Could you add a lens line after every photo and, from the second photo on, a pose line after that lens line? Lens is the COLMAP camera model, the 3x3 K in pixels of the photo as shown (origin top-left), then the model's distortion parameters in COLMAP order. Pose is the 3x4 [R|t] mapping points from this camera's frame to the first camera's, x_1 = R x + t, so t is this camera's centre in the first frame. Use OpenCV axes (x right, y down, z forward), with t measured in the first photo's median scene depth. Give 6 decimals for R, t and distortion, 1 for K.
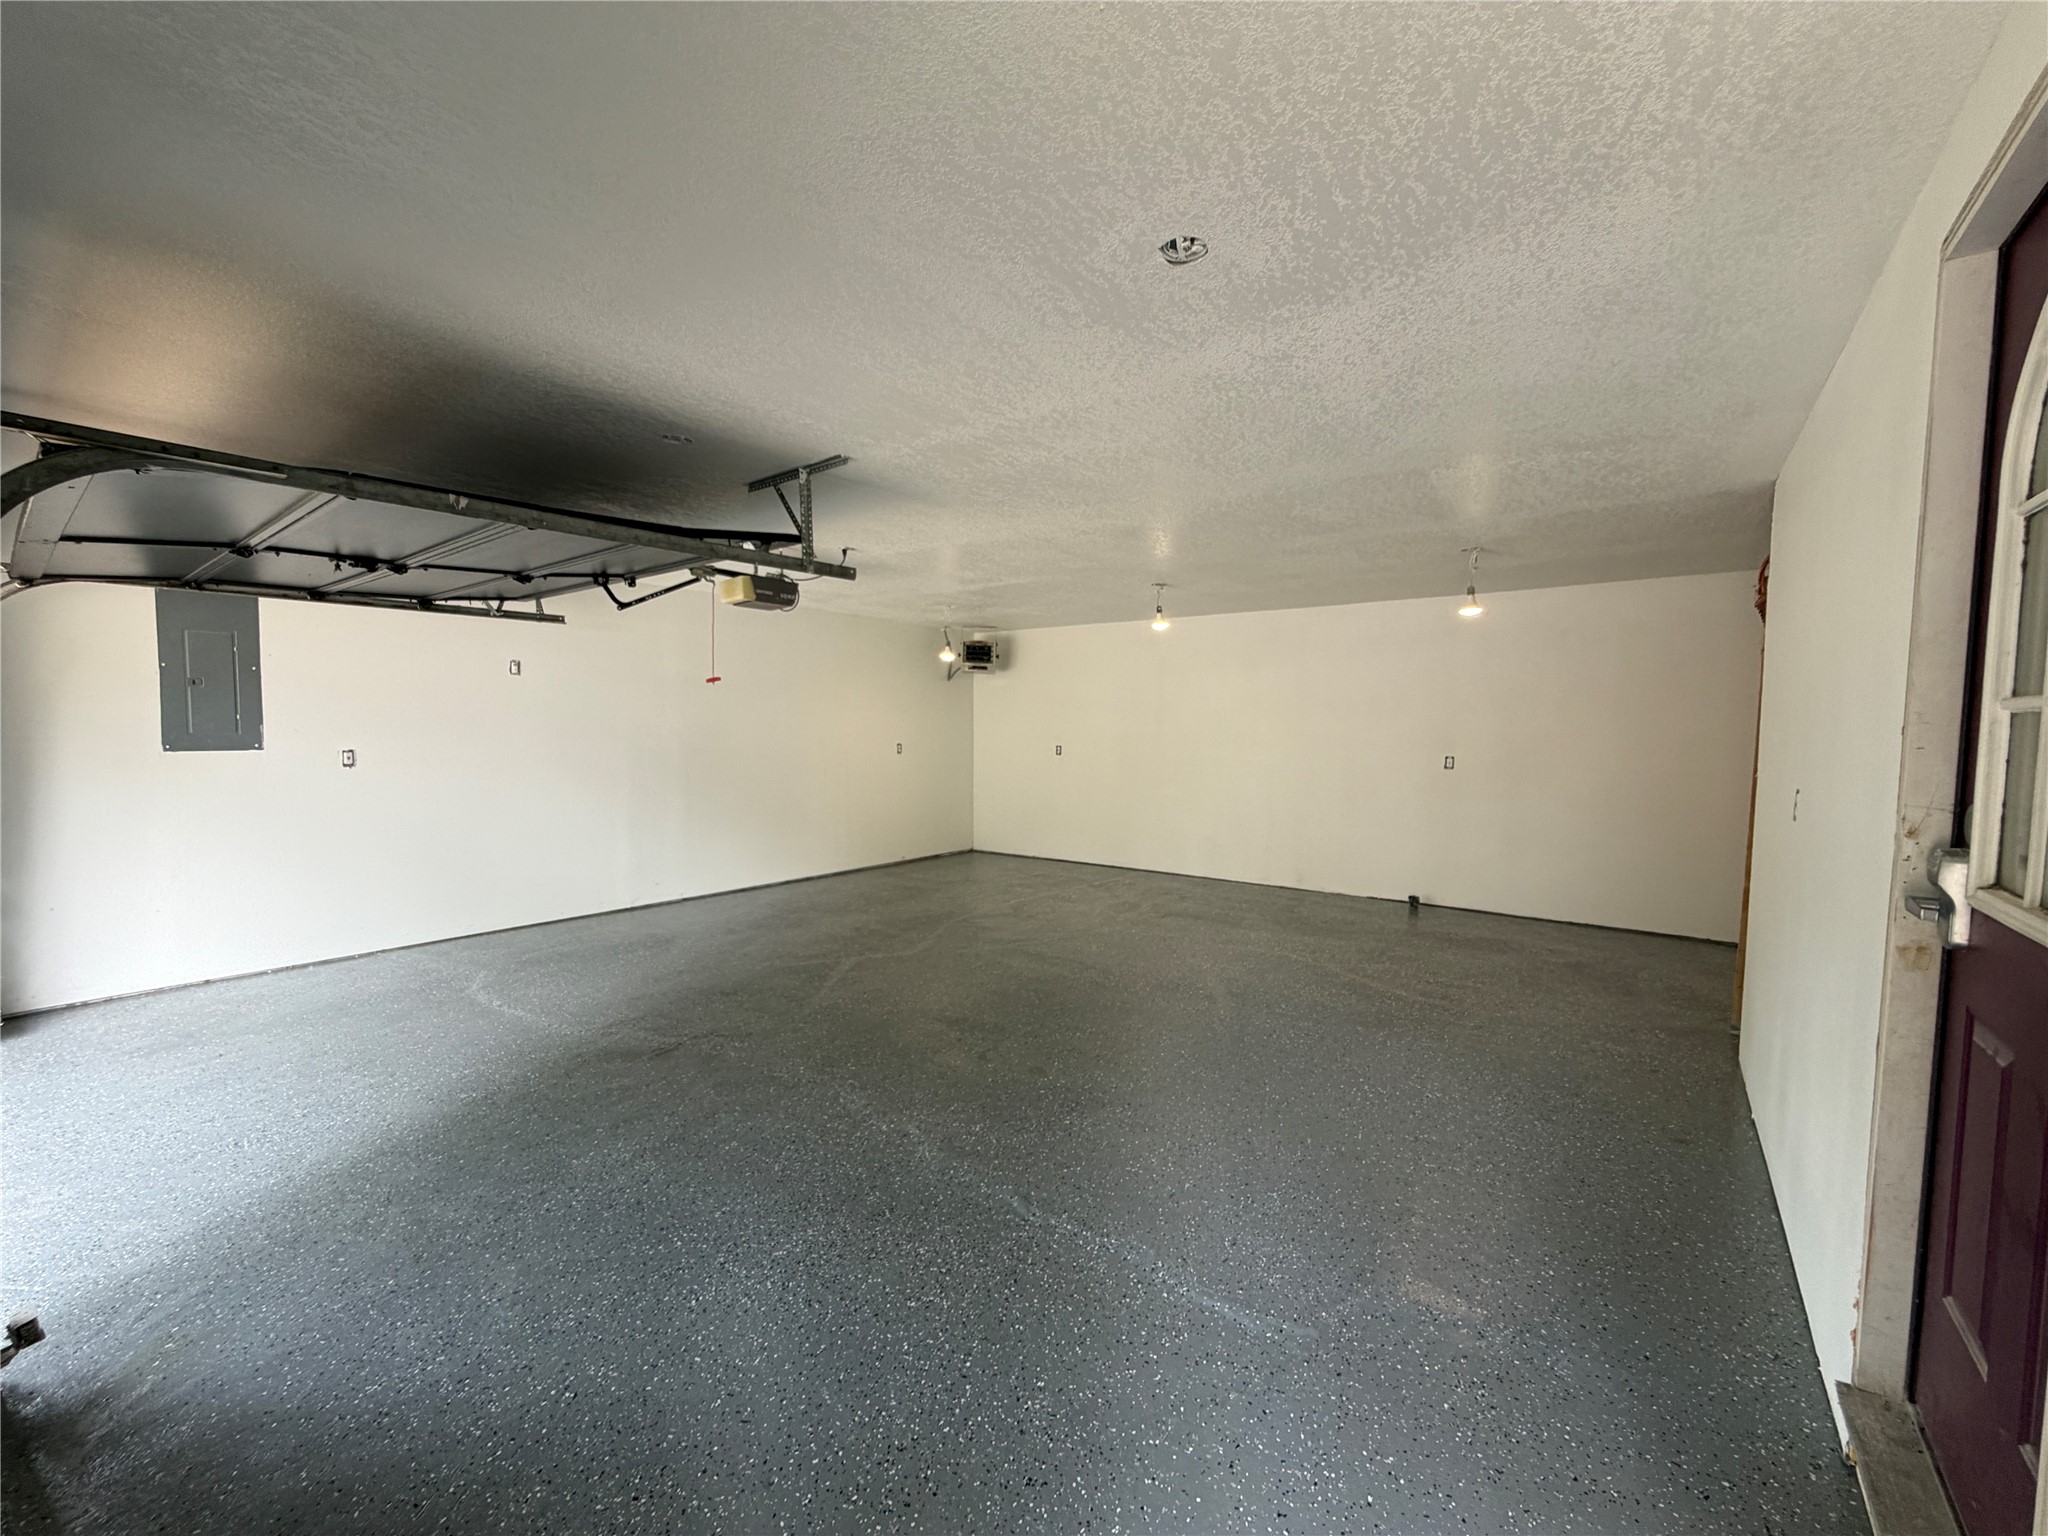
lens RADIAL K [[820.5, 0, 1021.3], [0, 820.5, 764.8], [0, 0, 1]] dist [0.000348, -0.000224]
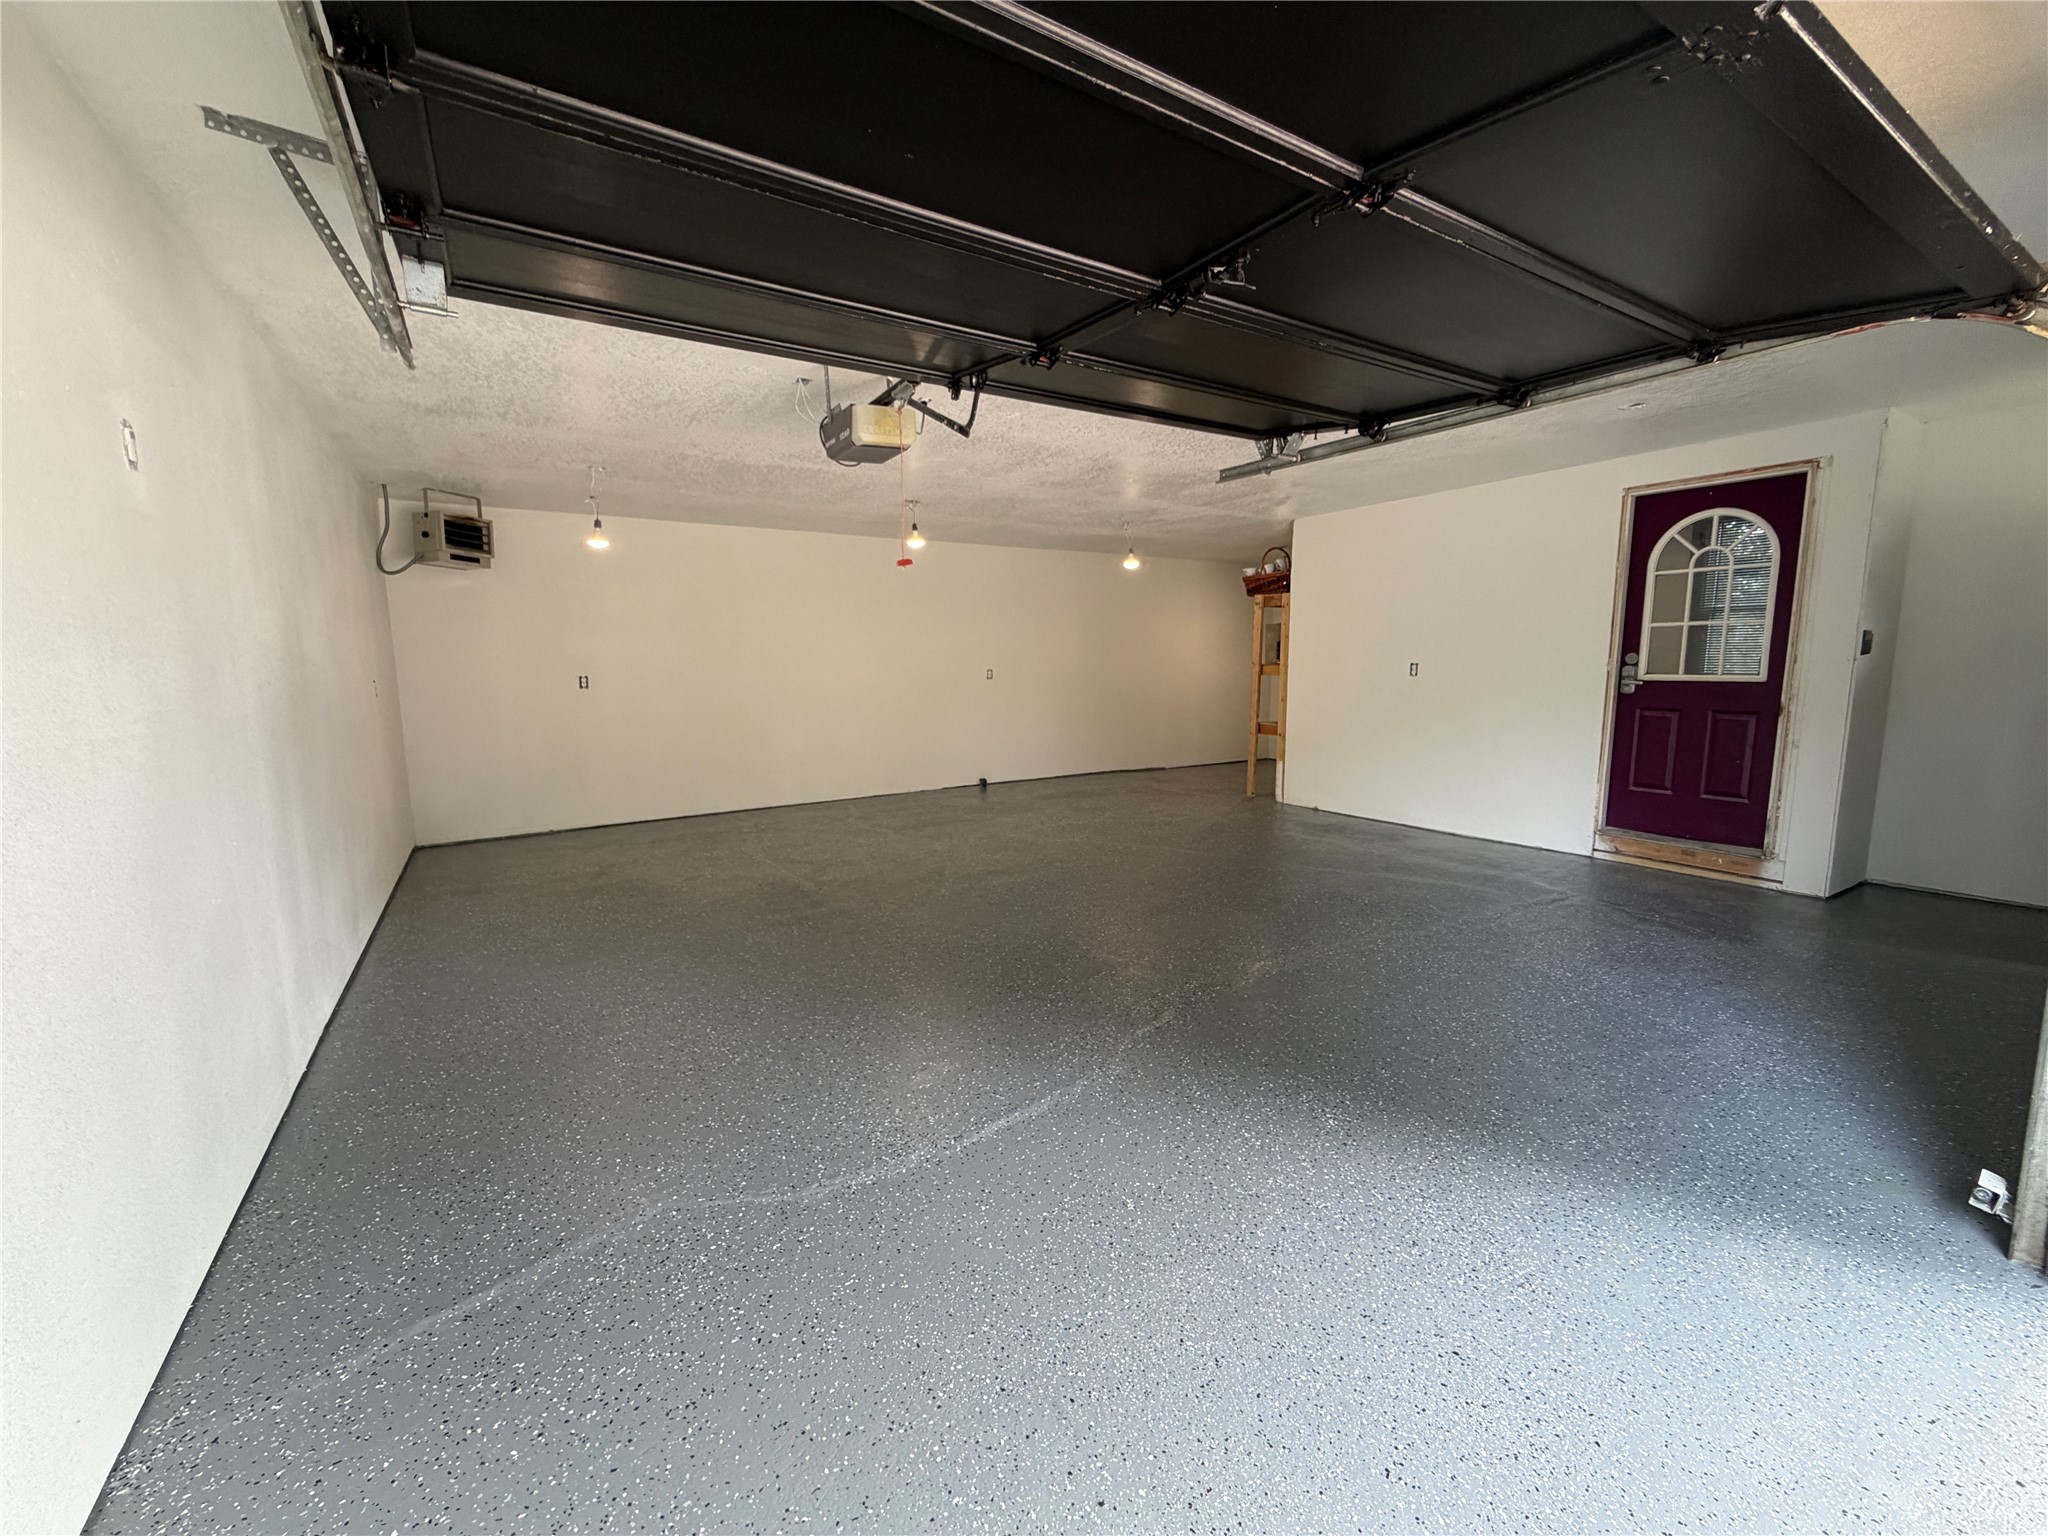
lens RADIAL K [[820.5, 0, 1018.8], [0, 820.5, 773.0], [0, 0, 1]] dist [0.000348, -0.000224]
pose [[0.345724, -0.139258, 0.927945, -0.769201], [0.057904, 0.990207, 0.127028, -0.011484], [-0.936548, 0.009815, 0.350402, 0.541837]]
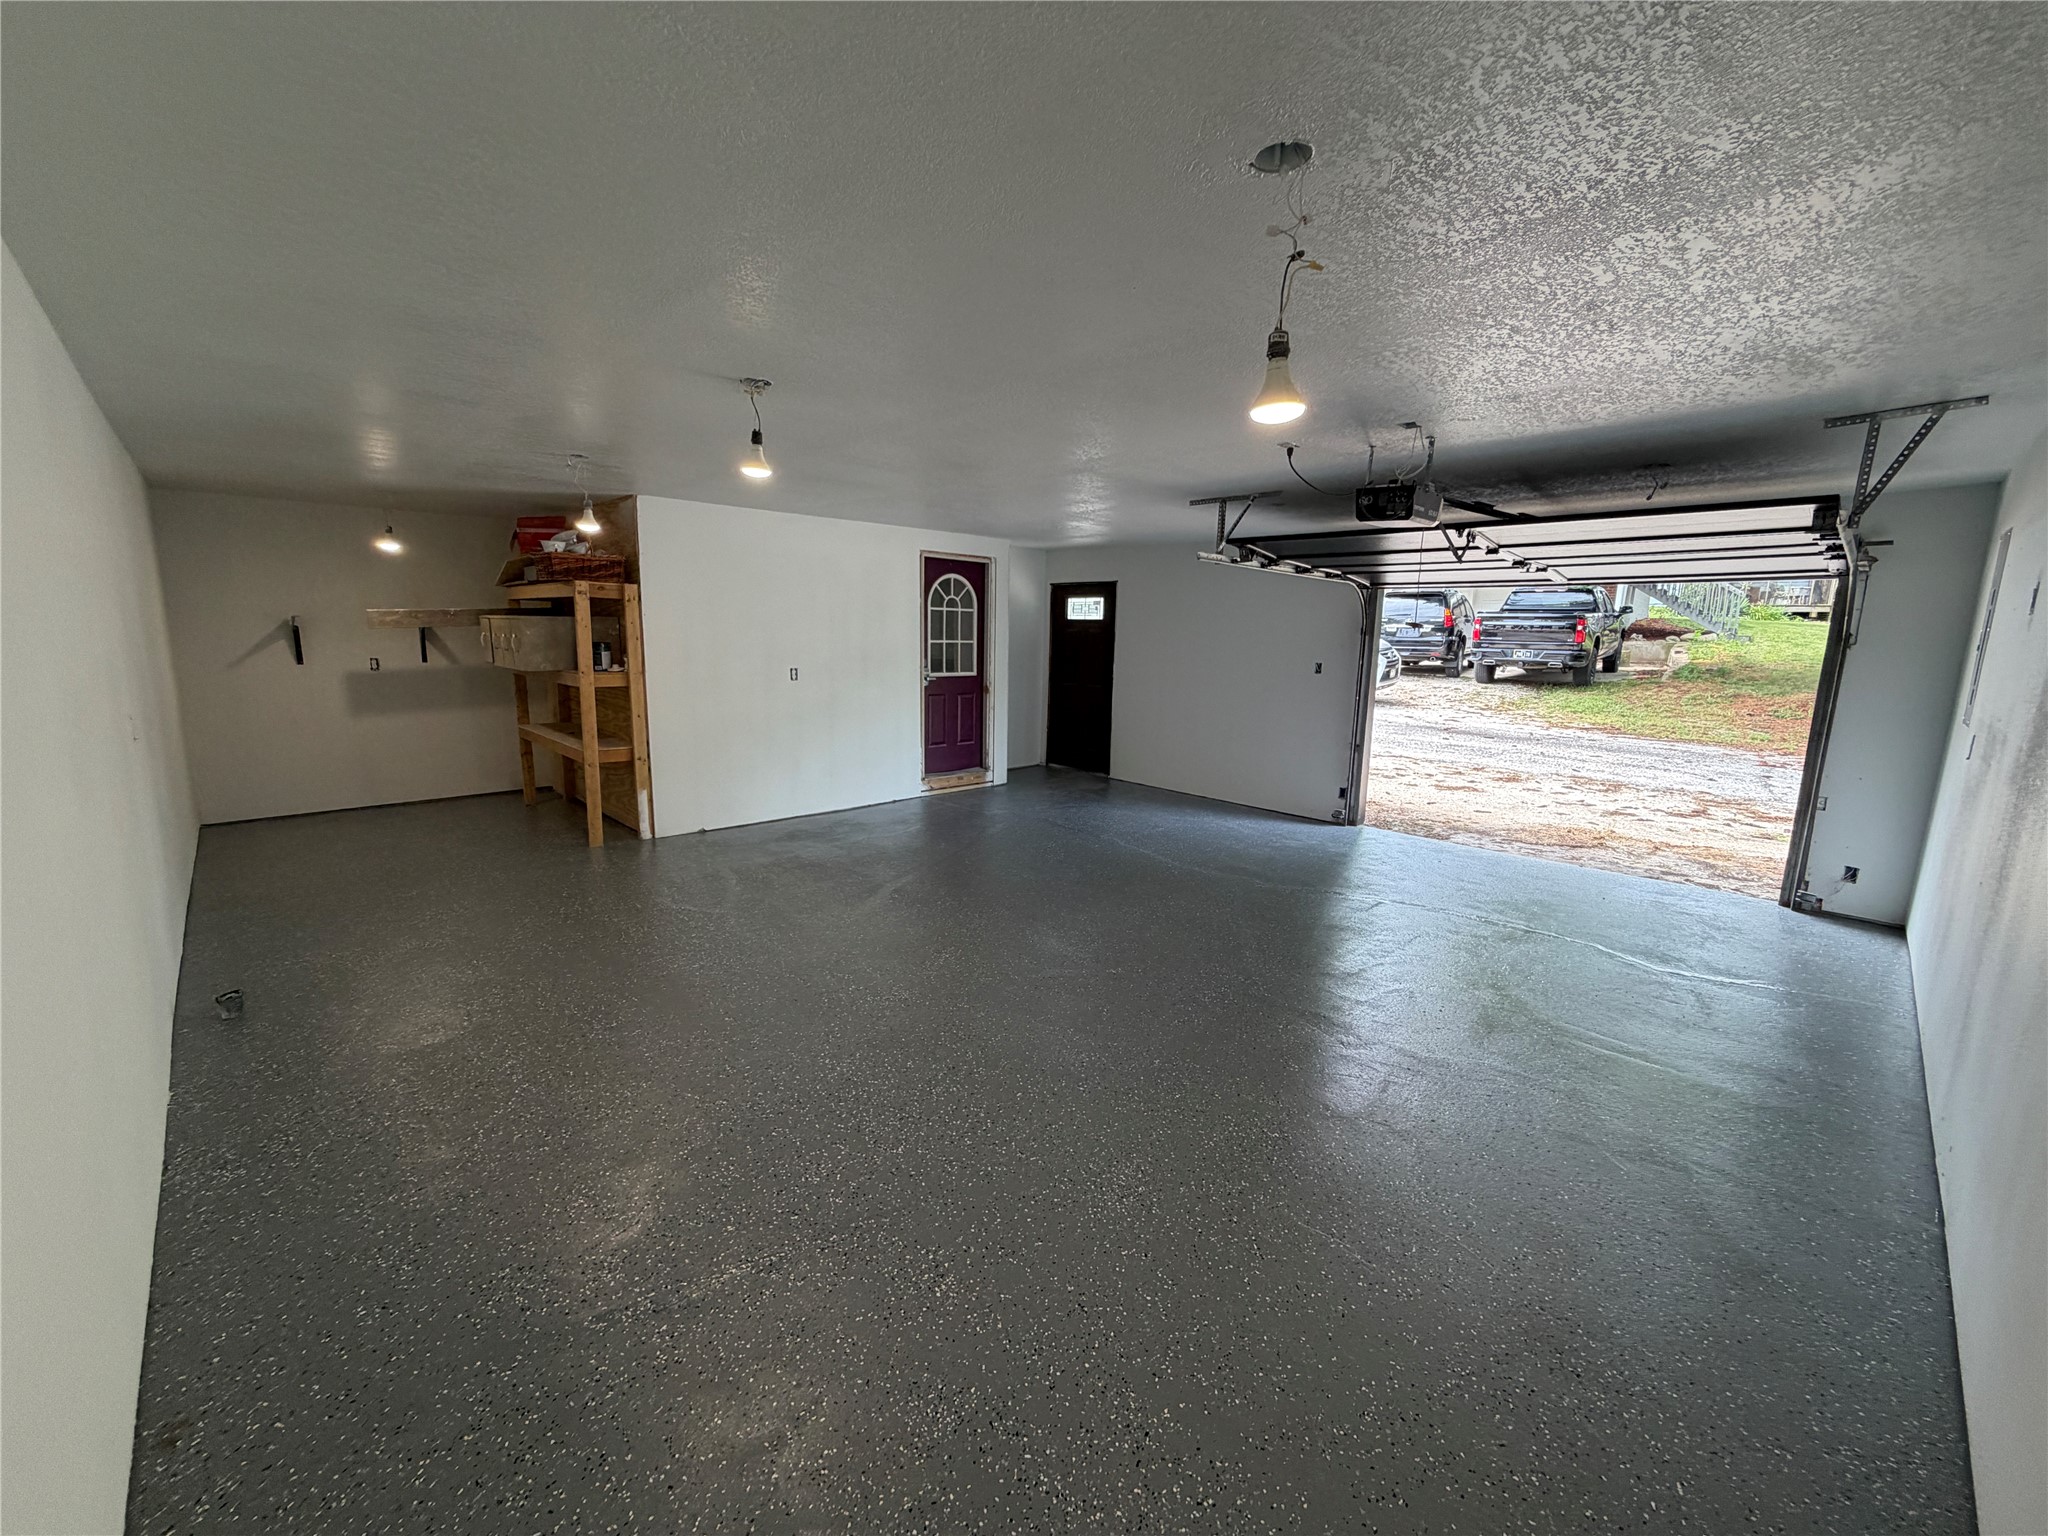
lens RADIAL K [[820.5, 0, 1022.7], [0, 820.5, 780.1], [0, 0, 1]] dist [0.000348, -0.000224]
pose [[-0.988960, -0.054348, 0.137858, -0.078870], [-0.021794, 0.973544, 0.227459, -0.103403], [-0.146573, 0.221943, -0.963980, 1.525526]]
